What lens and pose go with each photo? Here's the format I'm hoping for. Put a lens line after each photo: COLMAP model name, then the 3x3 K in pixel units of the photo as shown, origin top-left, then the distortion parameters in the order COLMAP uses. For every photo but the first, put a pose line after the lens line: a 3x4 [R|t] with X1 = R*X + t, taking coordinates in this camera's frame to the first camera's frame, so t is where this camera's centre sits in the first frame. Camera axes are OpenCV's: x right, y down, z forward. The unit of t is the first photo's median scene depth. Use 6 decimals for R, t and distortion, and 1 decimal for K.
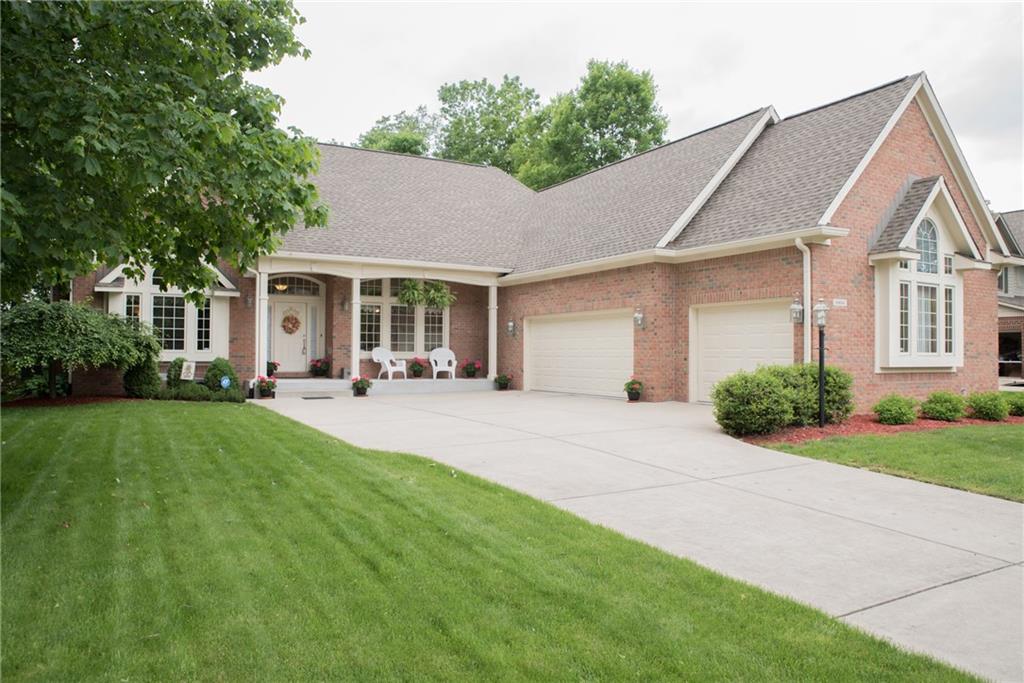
lens RADIAL K [[689.7, 0, 512.0], [0, 689.7, 341.5], [0, 0, 1]] dist [-0.076741, 0.004499]
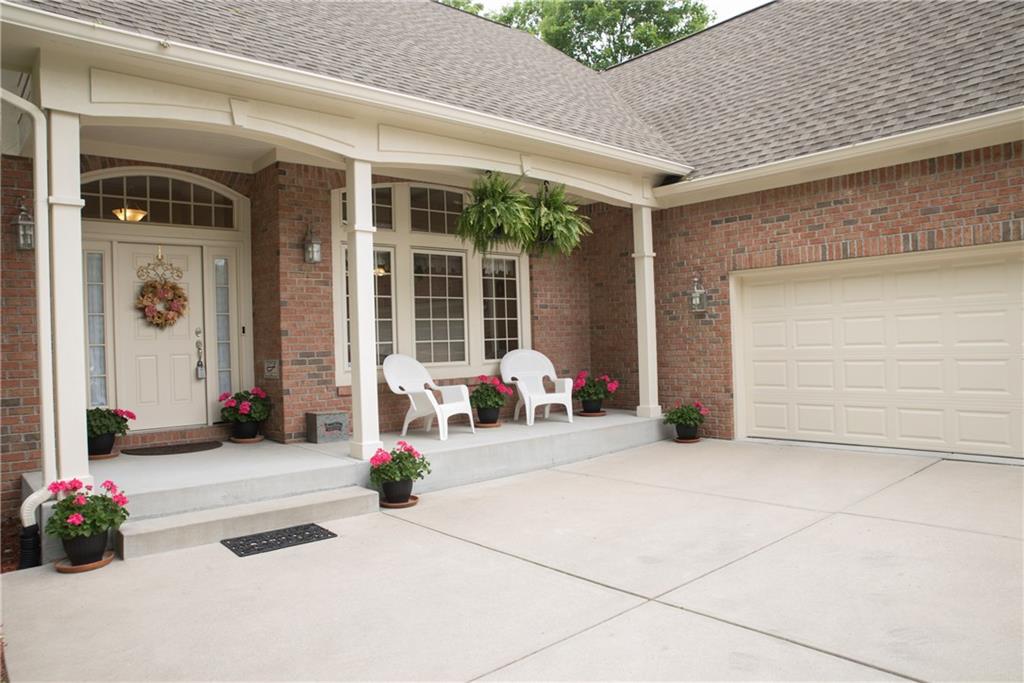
lens RADIAL K [[689.7, 0, 512.0], [0, 689.7, 341.5], [0, 0, 1]] dist [-0.076741, 0.004499]
pose [[0.981530, -0.036274, 0.187837, -0.215622], [0.033790, 0.999294, 0.016411, -0.003759], [-0.188300, -0.009761, 0.982063, 0.632305]]
